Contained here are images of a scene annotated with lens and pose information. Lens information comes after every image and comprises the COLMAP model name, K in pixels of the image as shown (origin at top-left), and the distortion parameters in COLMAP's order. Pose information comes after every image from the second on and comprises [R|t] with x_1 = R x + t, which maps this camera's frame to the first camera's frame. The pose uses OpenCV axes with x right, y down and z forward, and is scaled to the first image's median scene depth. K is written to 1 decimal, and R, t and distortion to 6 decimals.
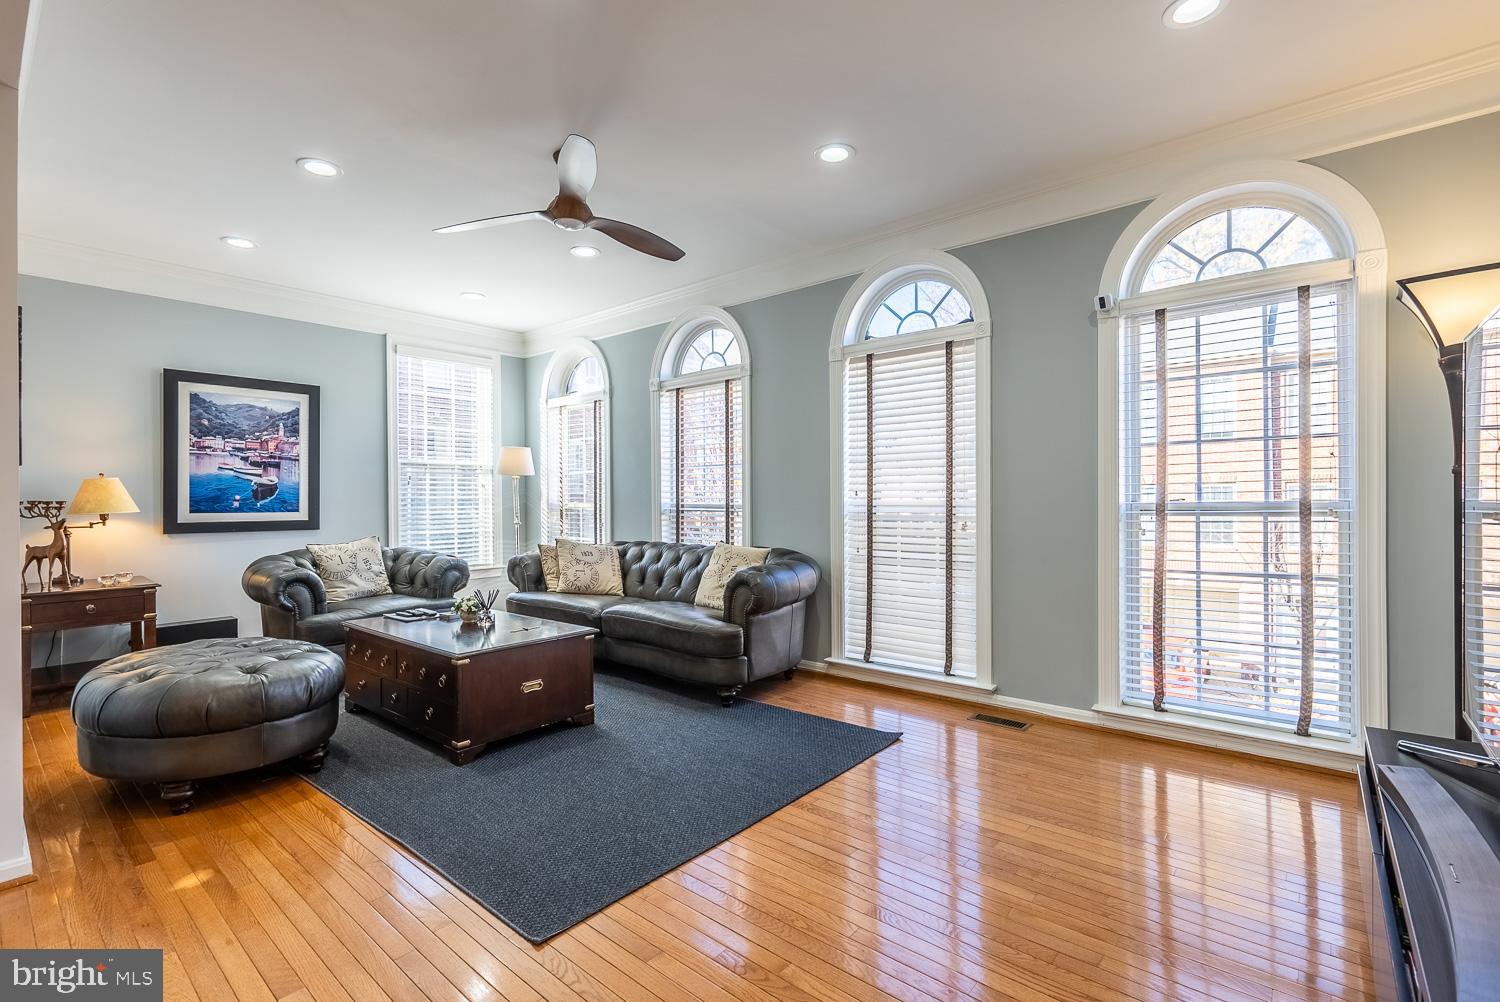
lens RADIAL K [[683.1, 0, 748.0], [0, 683.1, 499.2], [0, 0, 1]] dist [-0.005727, -0.000474]
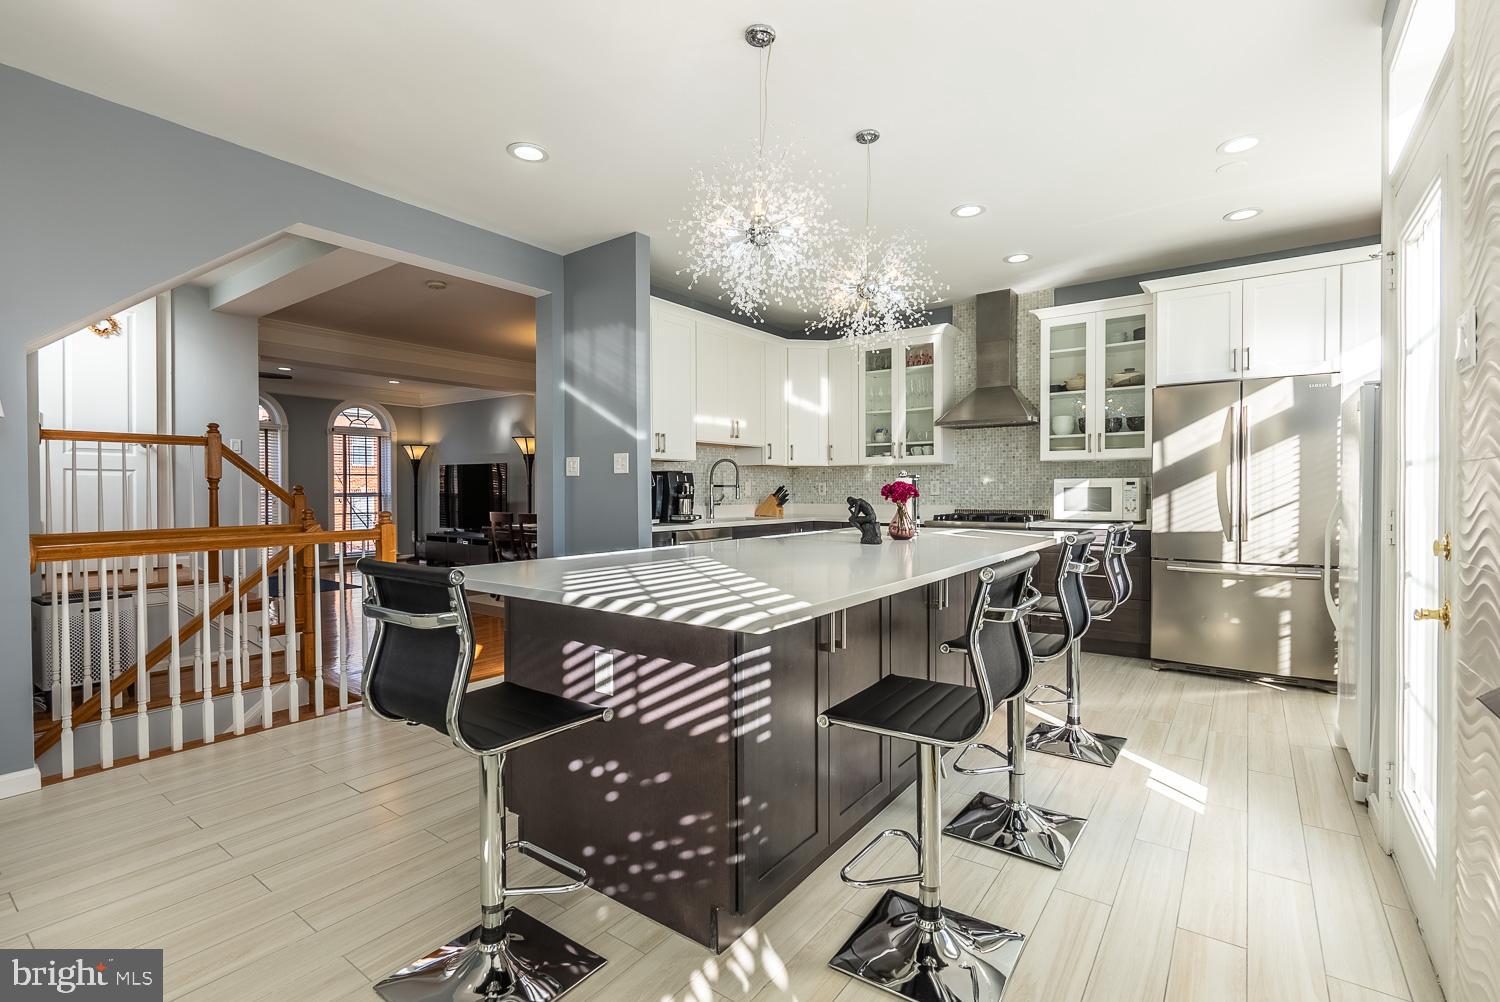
lens RADIAL K [[683.1, 0, 748.0], [0, 683.1, 499.2], [0, 0, 1]] dist [-0.005727, -0.000474]
pose [[-0.077390, -0.009253, 0.996958, -2.846712], [-0.002251, 0.999956, 0.009106, 0.001351], [-0.996998, -0.001539, -0.077407, -0.686709]]
